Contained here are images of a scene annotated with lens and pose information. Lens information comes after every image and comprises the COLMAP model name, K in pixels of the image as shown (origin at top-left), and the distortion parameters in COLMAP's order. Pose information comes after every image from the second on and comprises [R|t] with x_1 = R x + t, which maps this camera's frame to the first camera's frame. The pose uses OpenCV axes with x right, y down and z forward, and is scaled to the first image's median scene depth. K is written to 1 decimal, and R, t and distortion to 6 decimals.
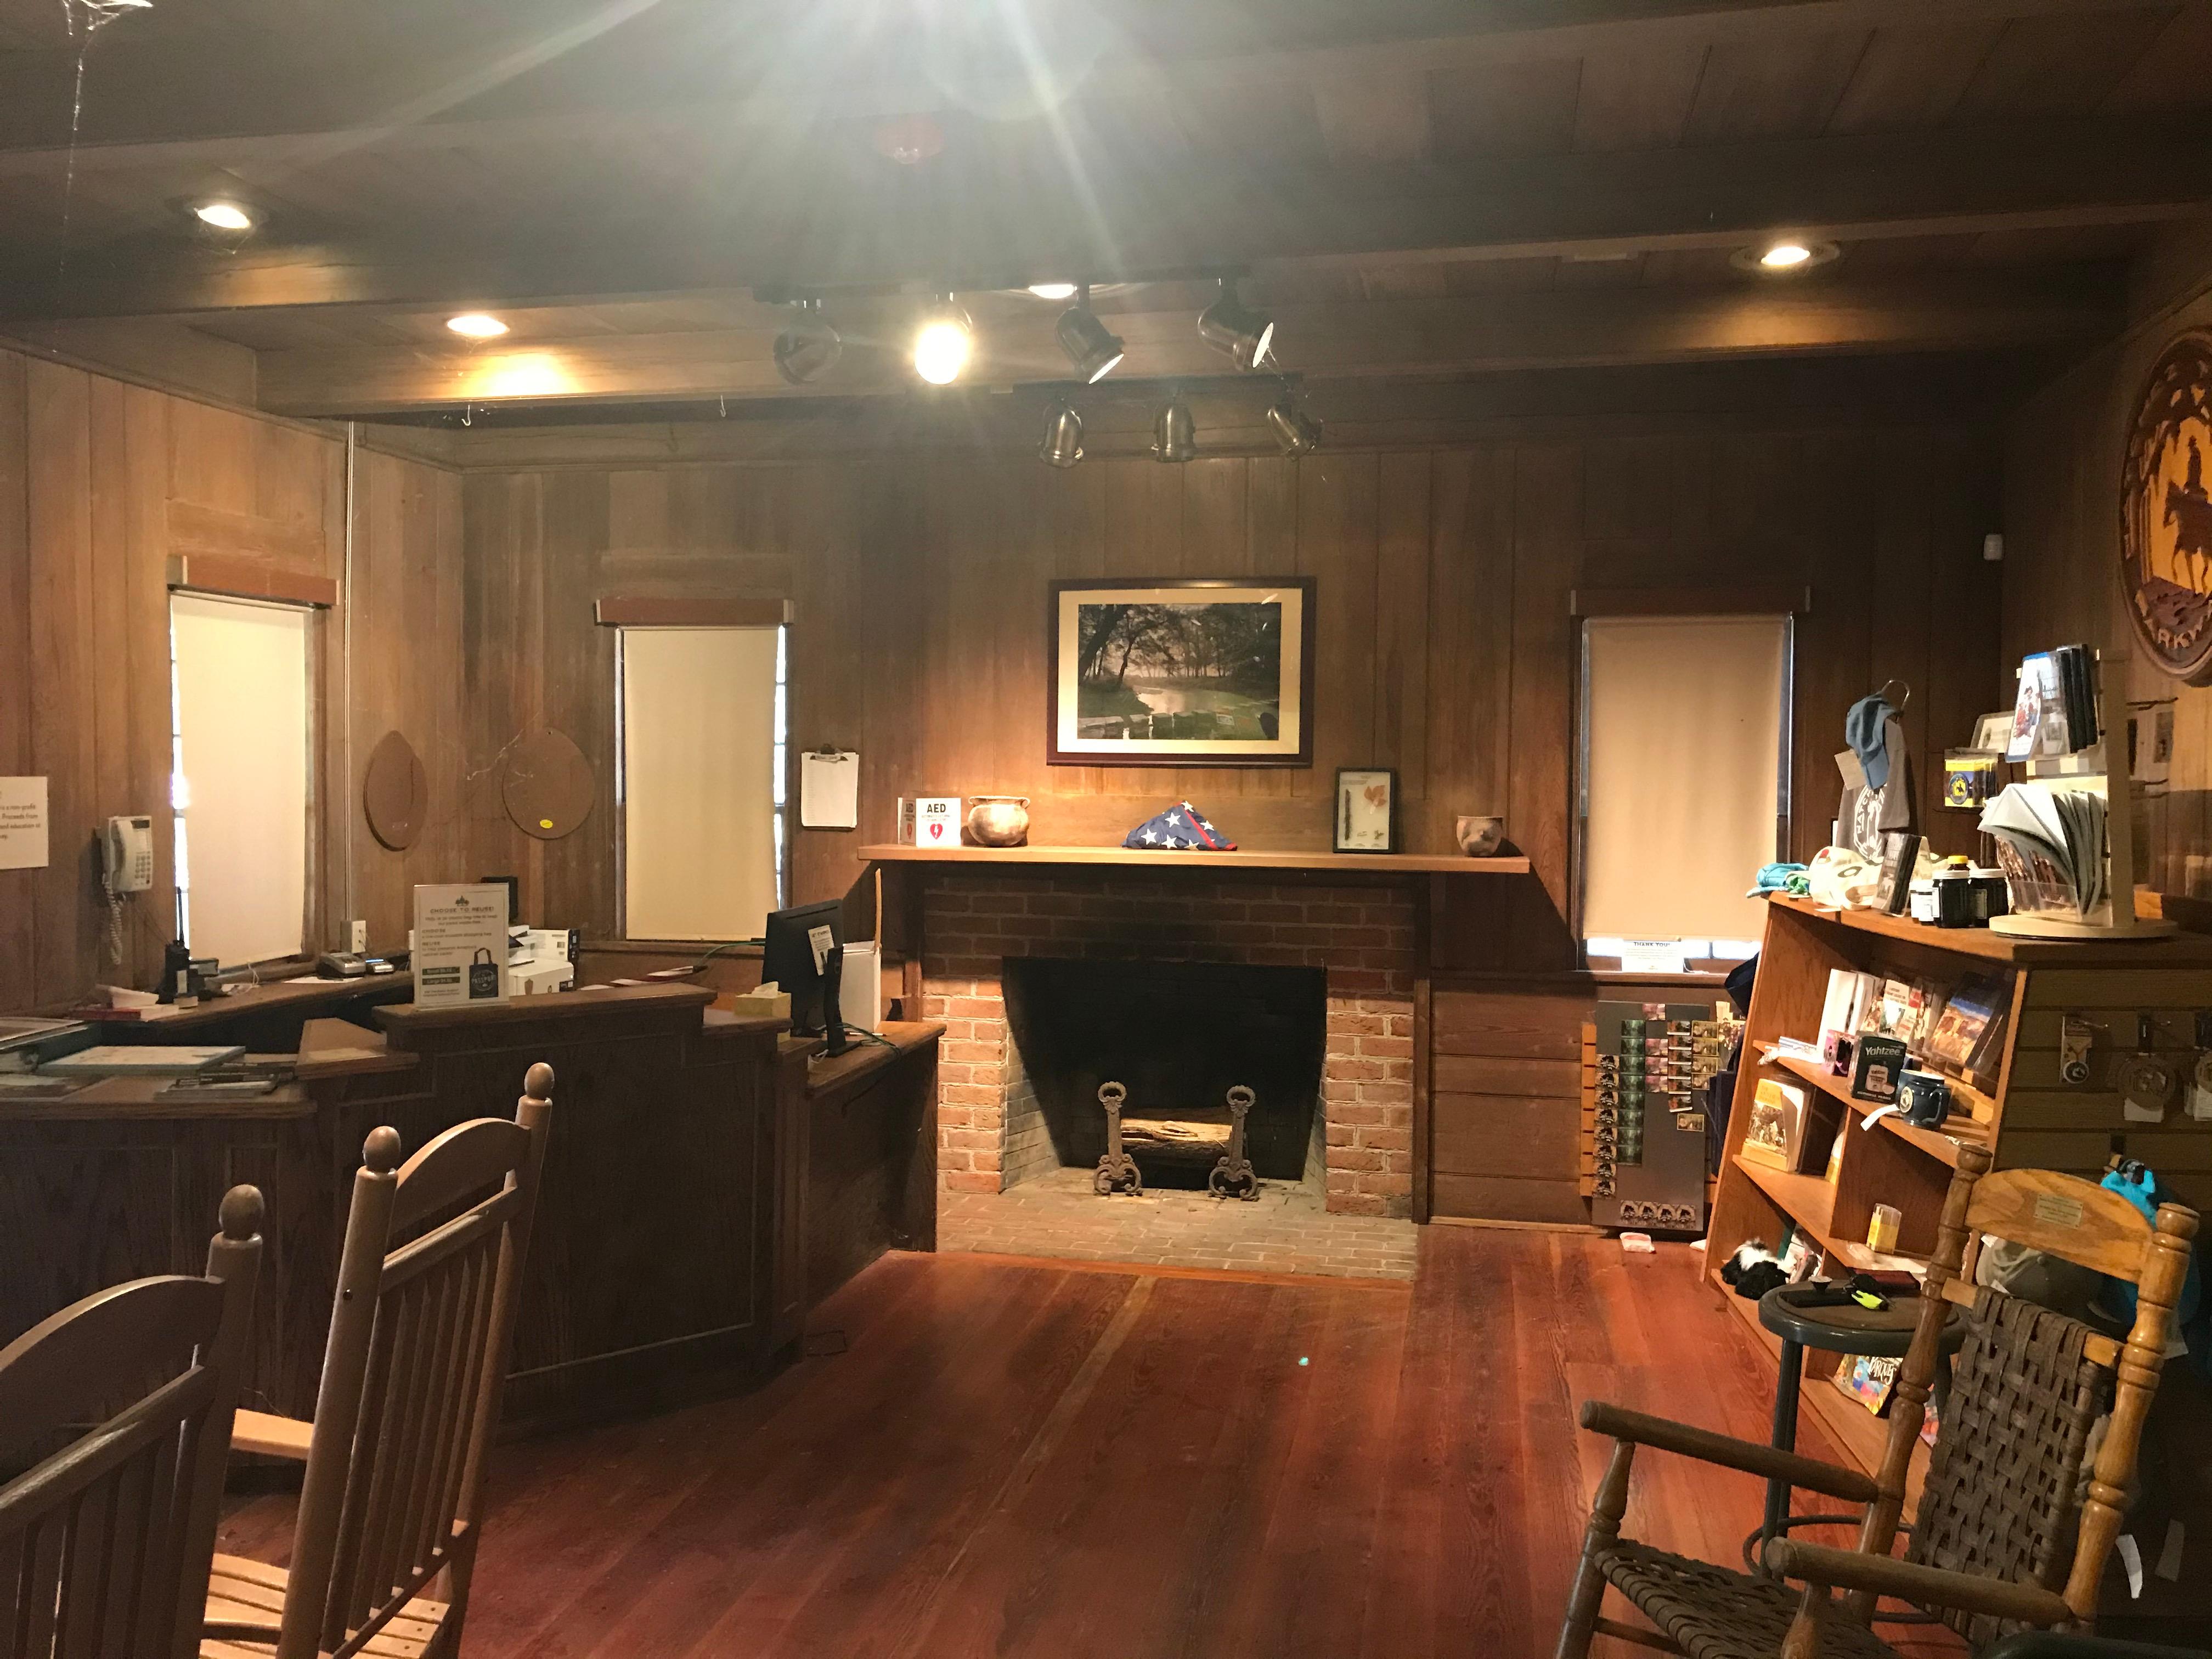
lens RADIAL K [[1805.2, 0, 1102.3], [0, 1805.2, 814.0], [0, 0, 1]] dist [0.021646, -0.016453]
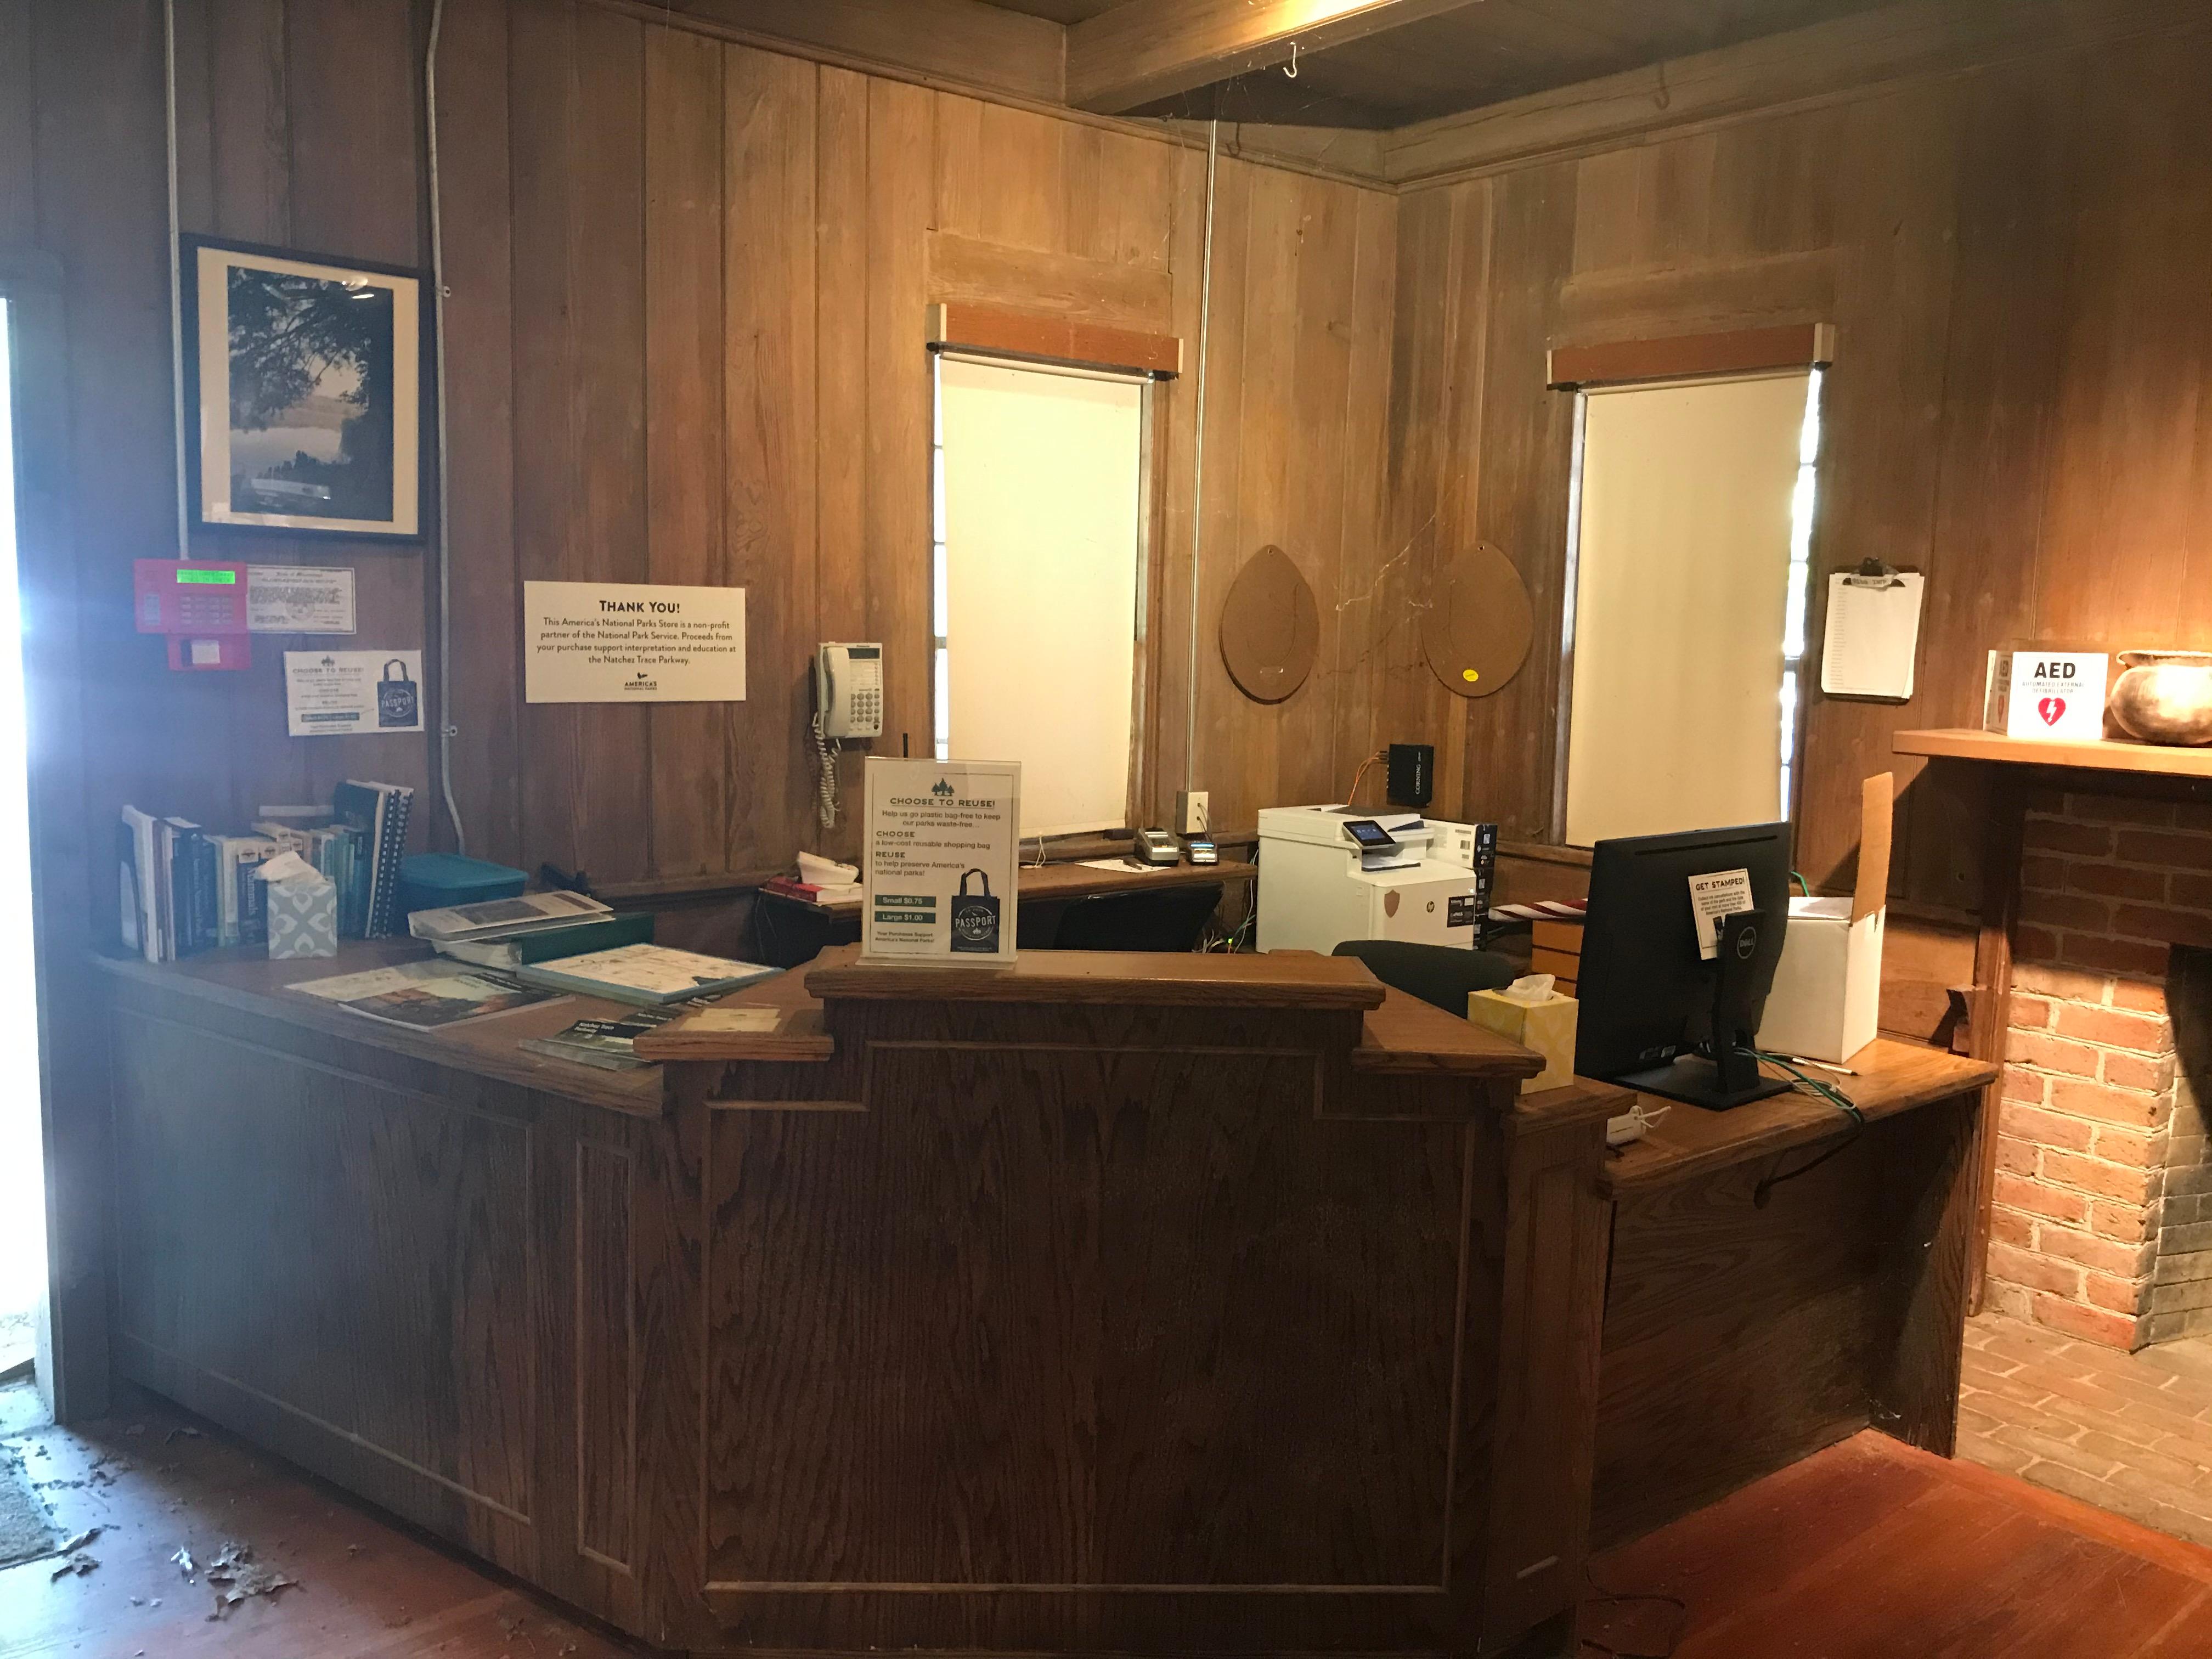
lens RADIAL K [[1805.2, 0, 1102.3], [0, 1805.2, 814.0], [0, 0, 1]] dist [0.021646, -0.016453]
pose [[0.775967, 0.083700, -0.625196, 0.036740], [-0.035600, 0.995388, 0.089075, 0.001648], [0.629769, -0.046862, 0.775368, 0.379096]]
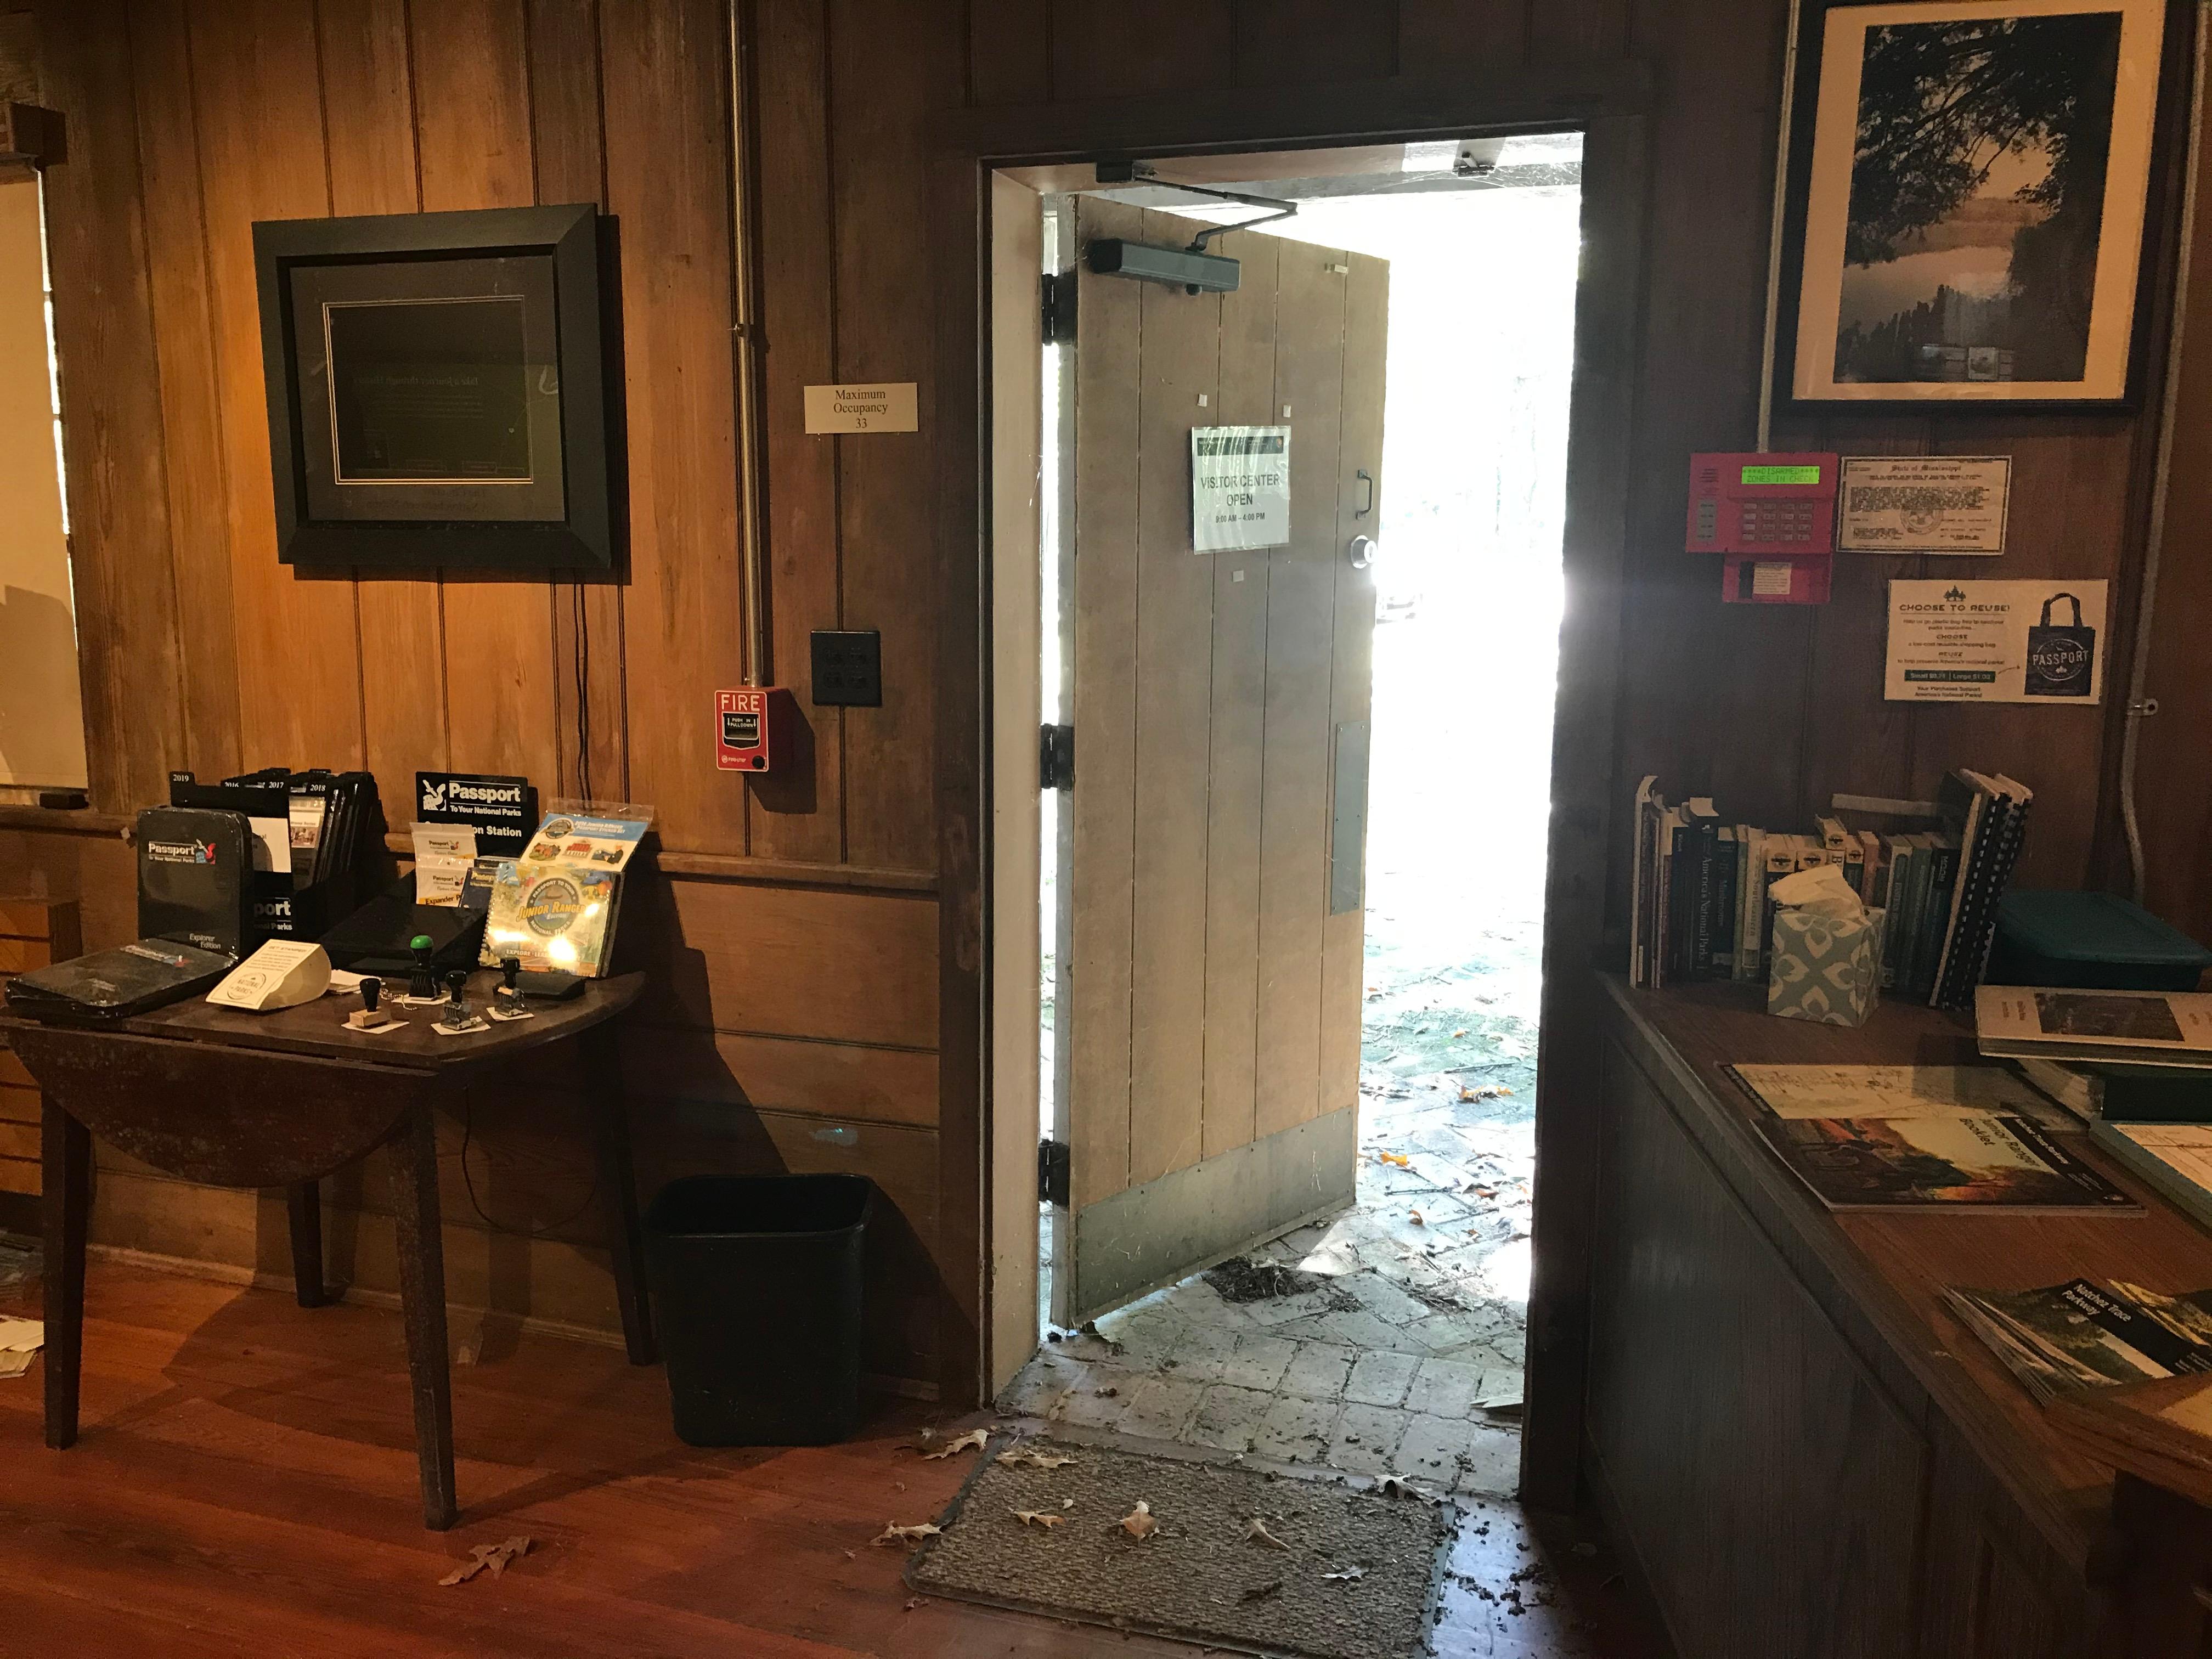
lens RADIAL K [[1805.2, 0, 1102.3], [0, 1805.2, 814.0], [0, 0, 1]] dist [0.021646, -0.016453]
pose [[-0.140681, 0.156110, -0.977670, -0.094766], [-0.032238, 0.986245, 0.162118, 0.002467], [0.989530, 0.054325, -0.133713, 0.540021]]
